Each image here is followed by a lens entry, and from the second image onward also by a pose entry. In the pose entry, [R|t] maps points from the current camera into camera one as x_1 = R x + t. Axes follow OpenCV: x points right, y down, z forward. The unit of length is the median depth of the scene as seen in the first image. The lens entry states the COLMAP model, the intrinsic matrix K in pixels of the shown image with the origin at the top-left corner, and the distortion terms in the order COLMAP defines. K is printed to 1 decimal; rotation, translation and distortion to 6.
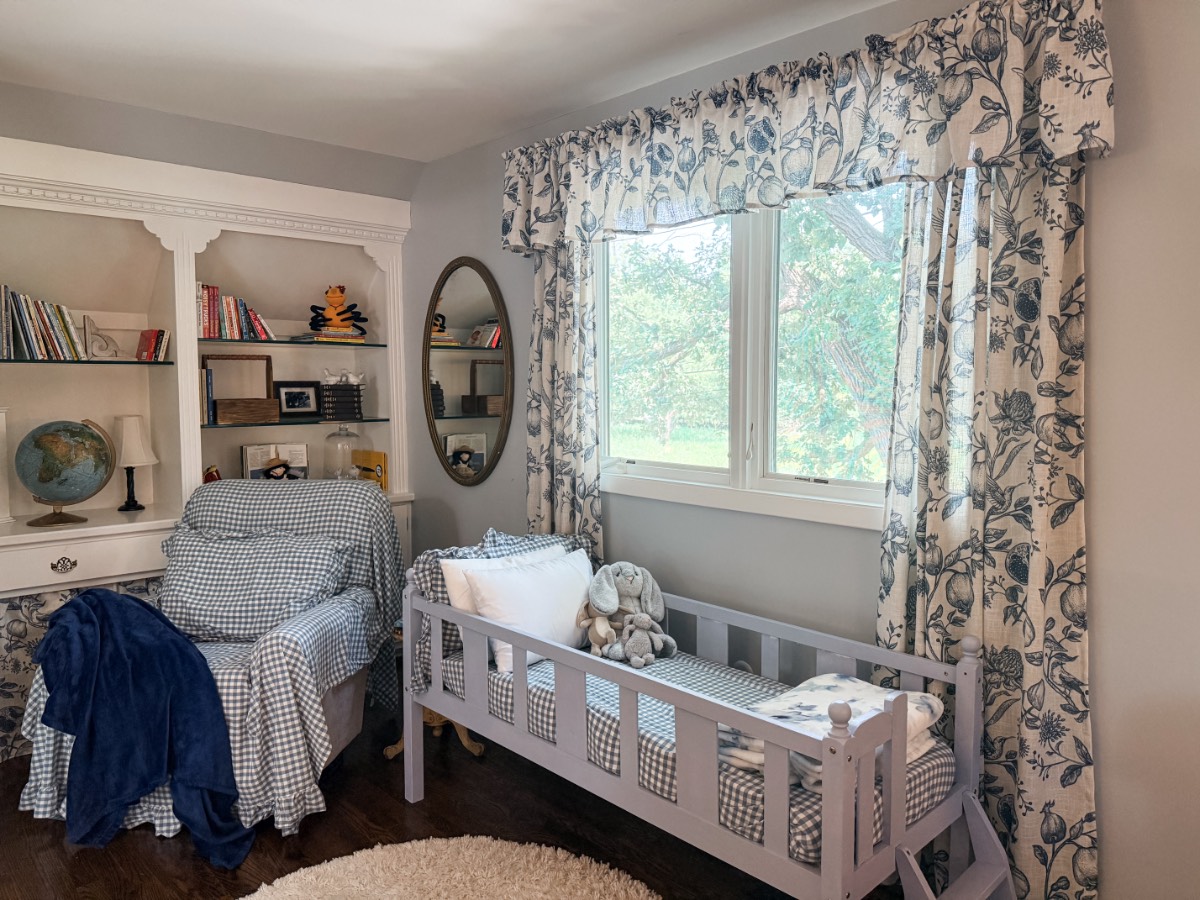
lens RADIAL K [[898.0, 0, 600.0], [0, 898.0, 450.0], [0, 0, 1]] dist [0.059455, -0.090409]
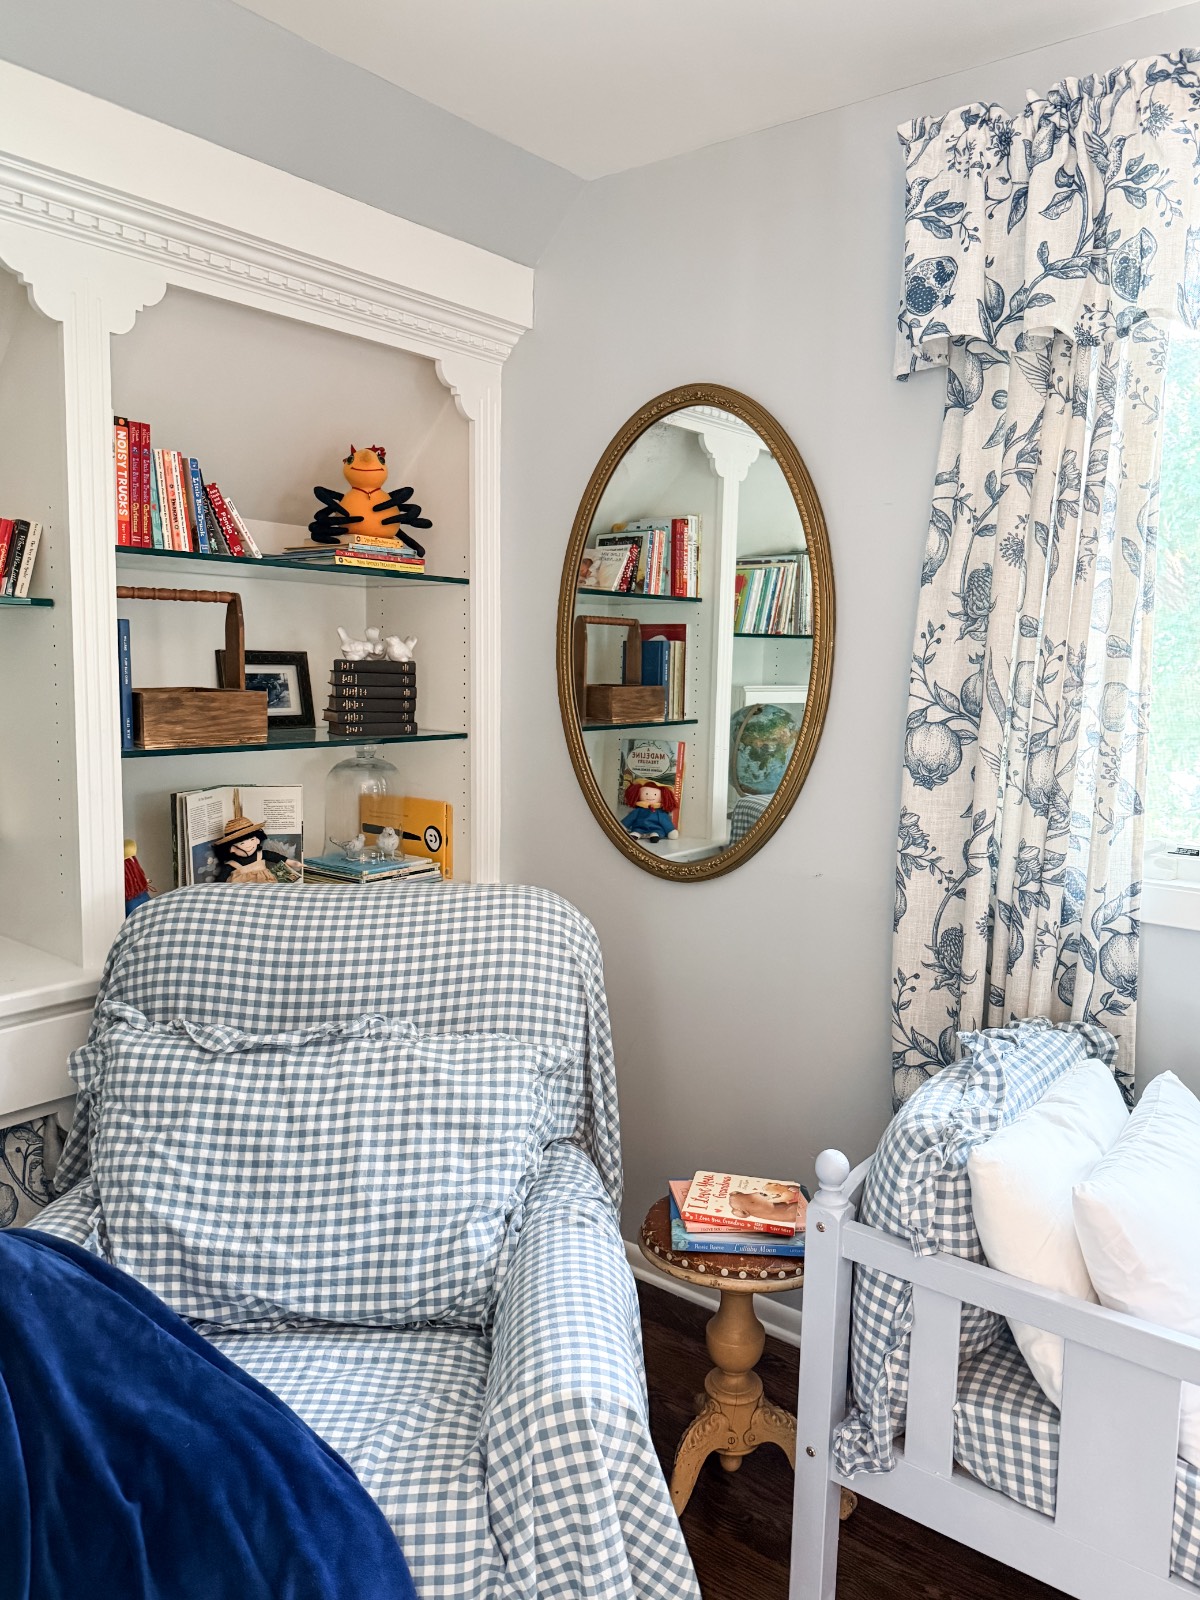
lens RADIAL K [[1197.4, 0, 598.1], [0, 1197.4, 808.0], [0, 0, 1]] dist [0.059455, -0.090409]
pose [[0.986992, 0.000101, 0.160770, -0.342212], [-0.008151, 0.998745, 0.049412, -0.034537], [-0.160564, -0.050080, 0.985754, 0.449485]]
